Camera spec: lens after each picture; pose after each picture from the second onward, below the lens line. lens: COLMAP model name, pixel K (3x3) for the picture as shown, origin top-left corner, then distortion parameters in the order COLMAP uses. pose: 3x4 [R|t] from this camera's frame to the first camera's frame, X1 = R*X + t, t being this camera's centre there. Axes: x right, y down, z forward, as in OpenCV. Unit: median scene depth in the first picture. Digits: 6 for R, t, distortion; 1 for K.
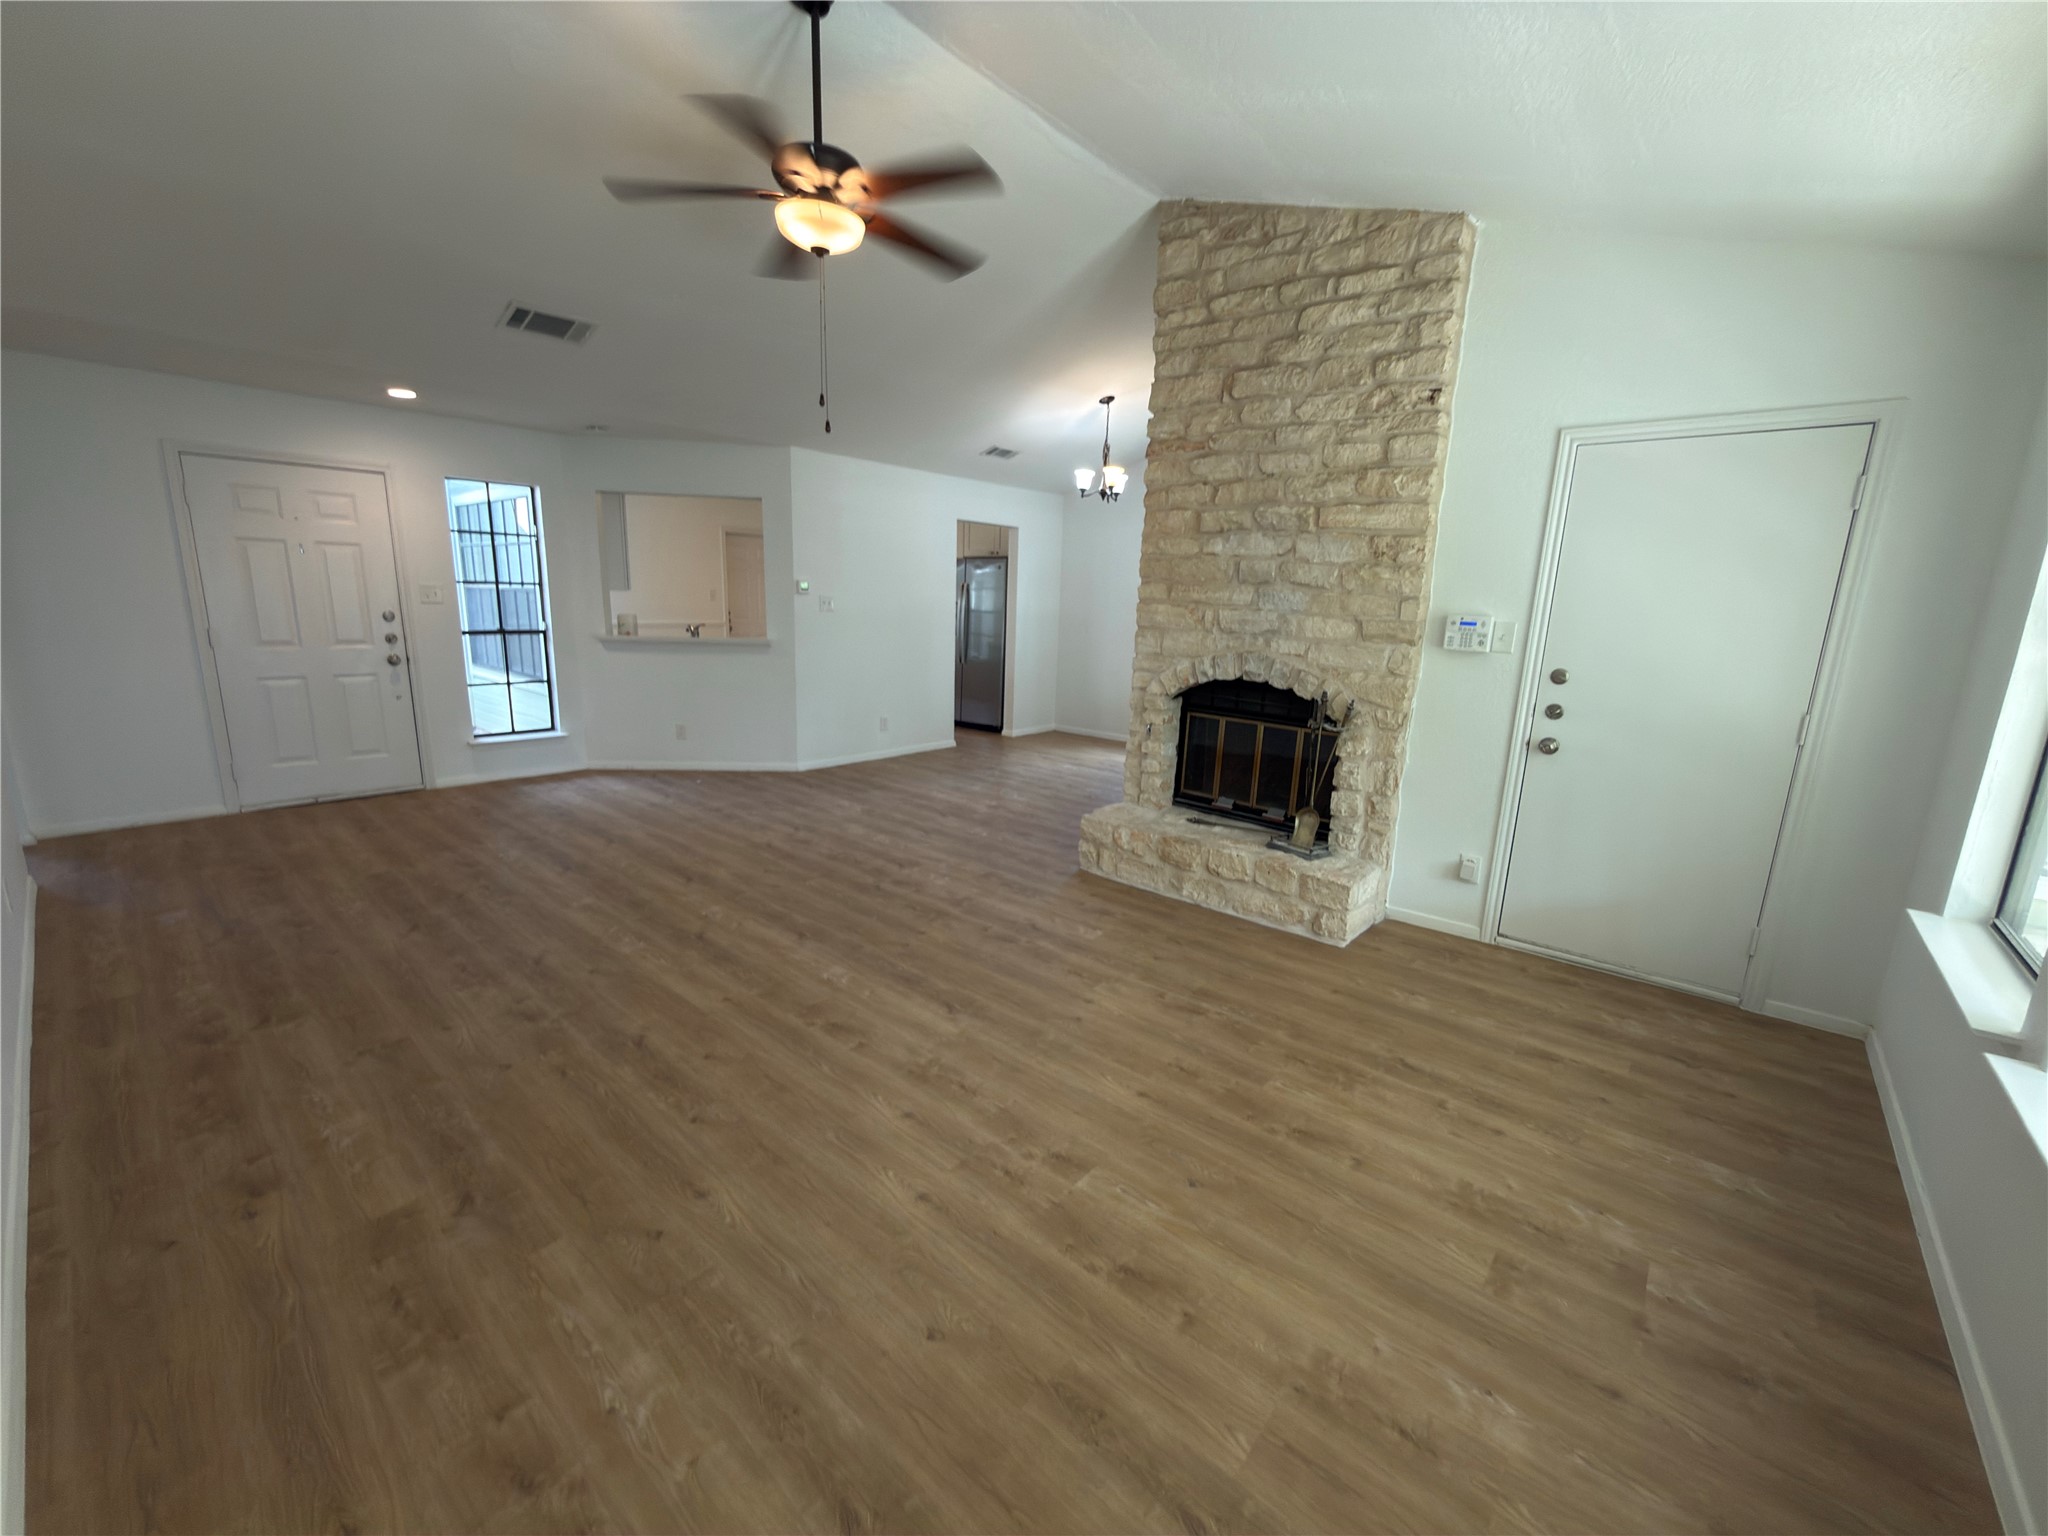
lens RADIAL K [[821.3, 0, 1031.5], [0, 821.3, 770.7], [0, 0, 1]] dist [-0.000587, -0.000015]
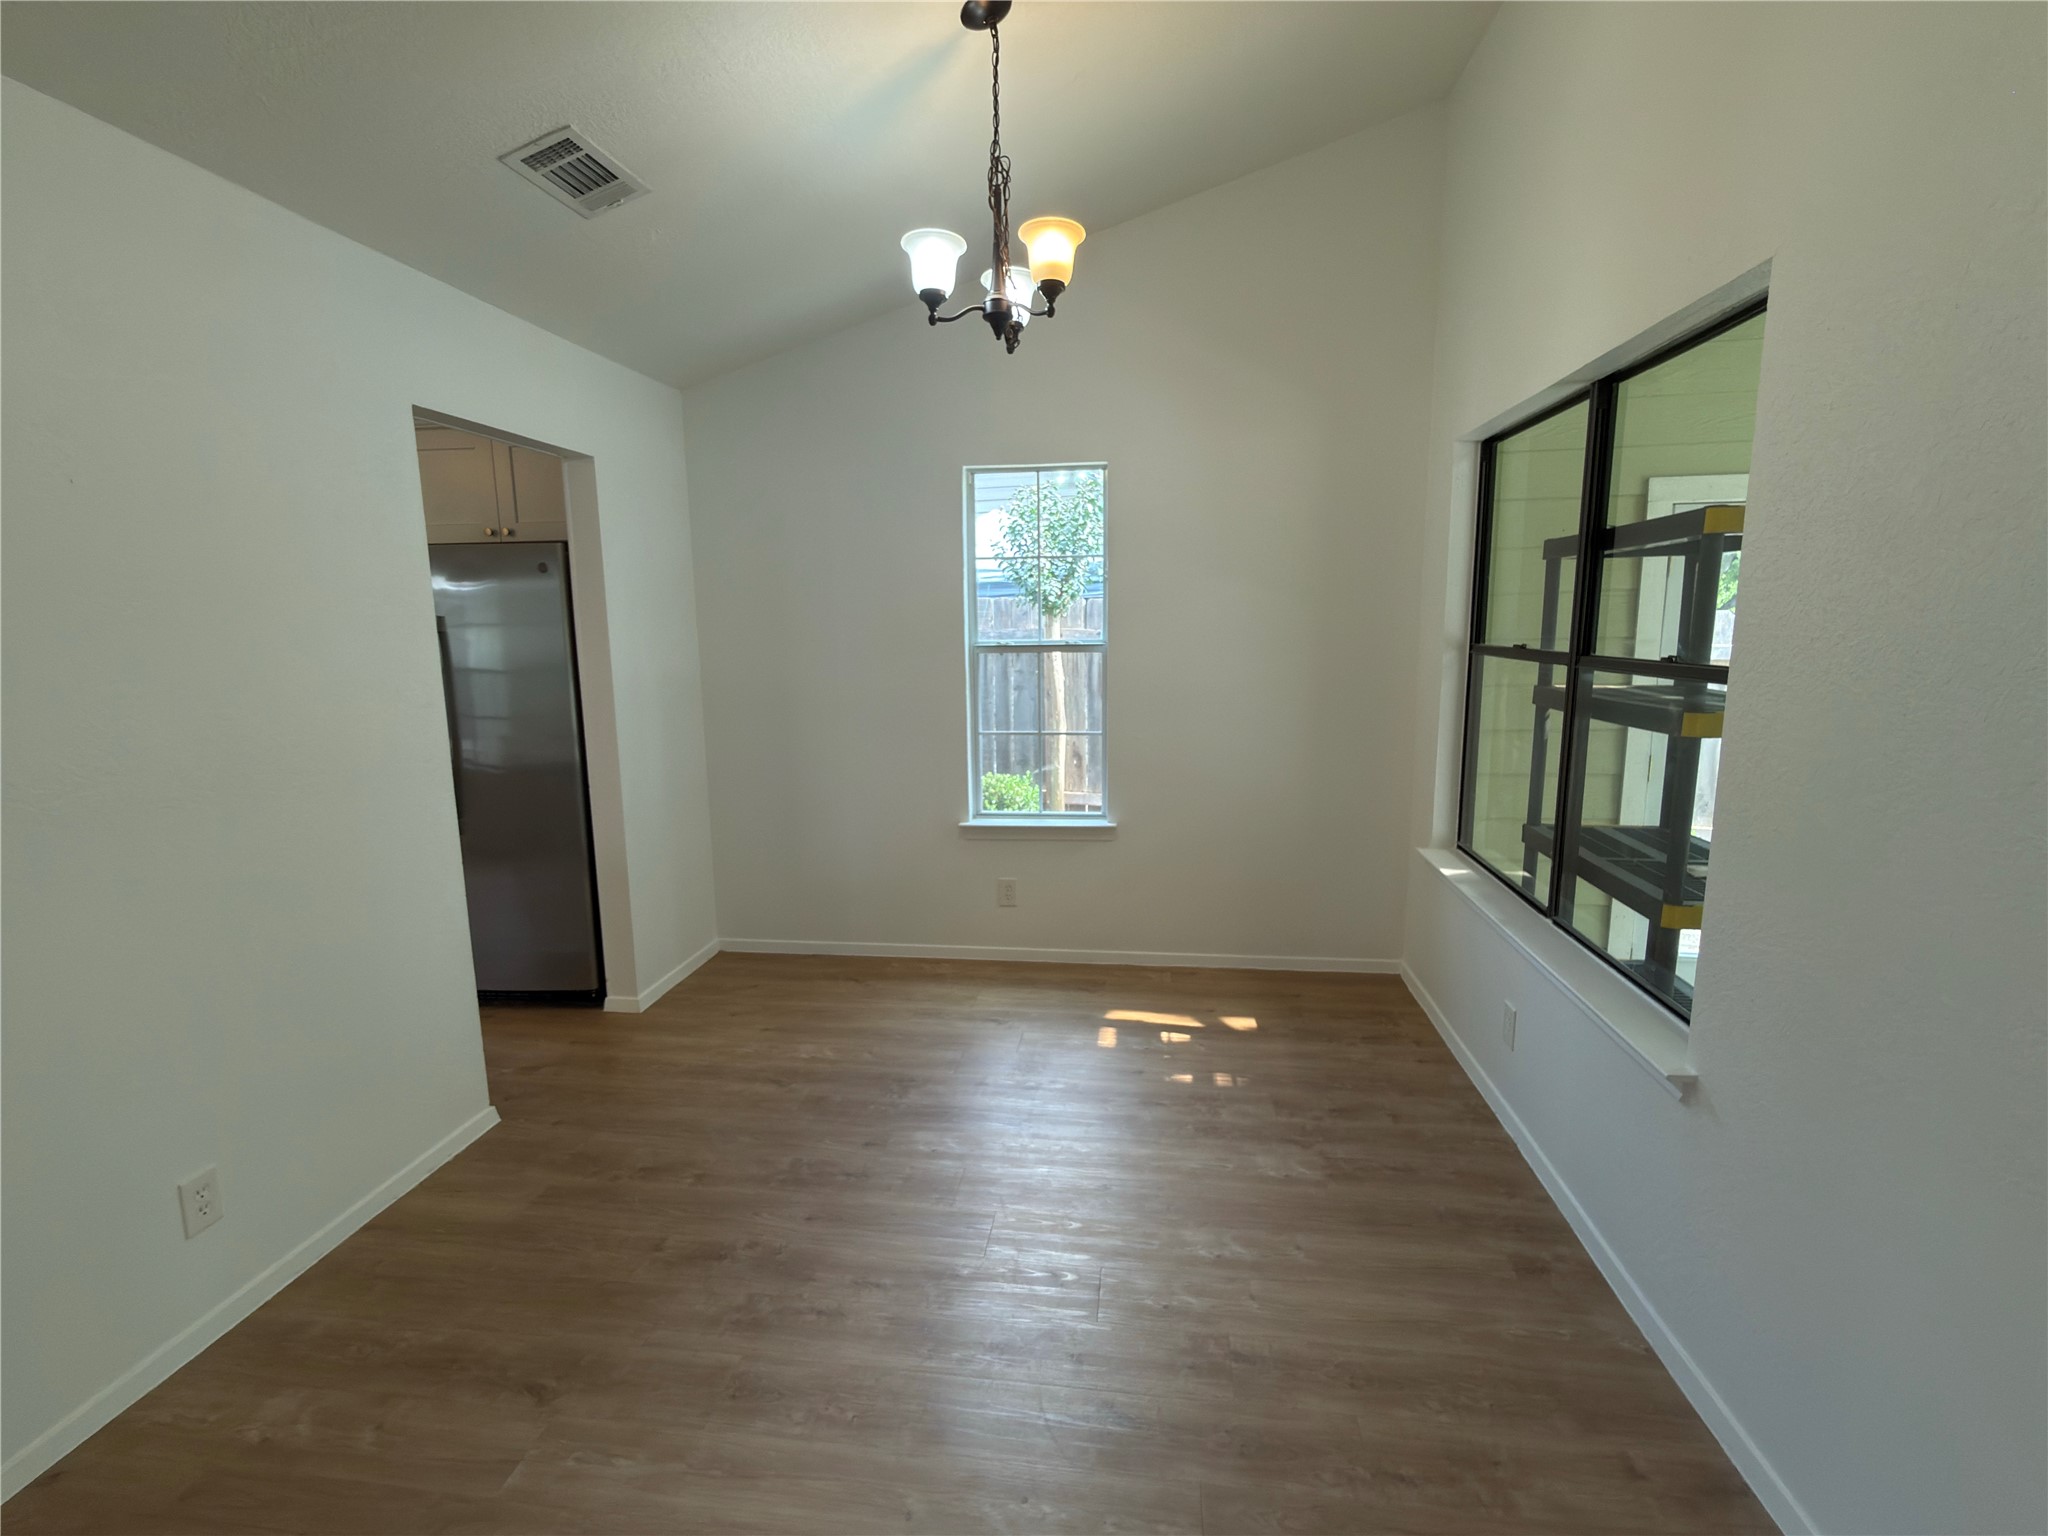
lens RADIAL K [[941.1, 0, 1029.3], [0, 941.1, 753.4], [0, 0, 1]] dist [-0.004497, -0.000133]
pose [[0.833473, -0.133850, 0.536103, -0.098166], [0.164846, 0.986268, -0.010041, -0.135115], [-0.527397, 0.096744, 0.844093, 0.578811]]
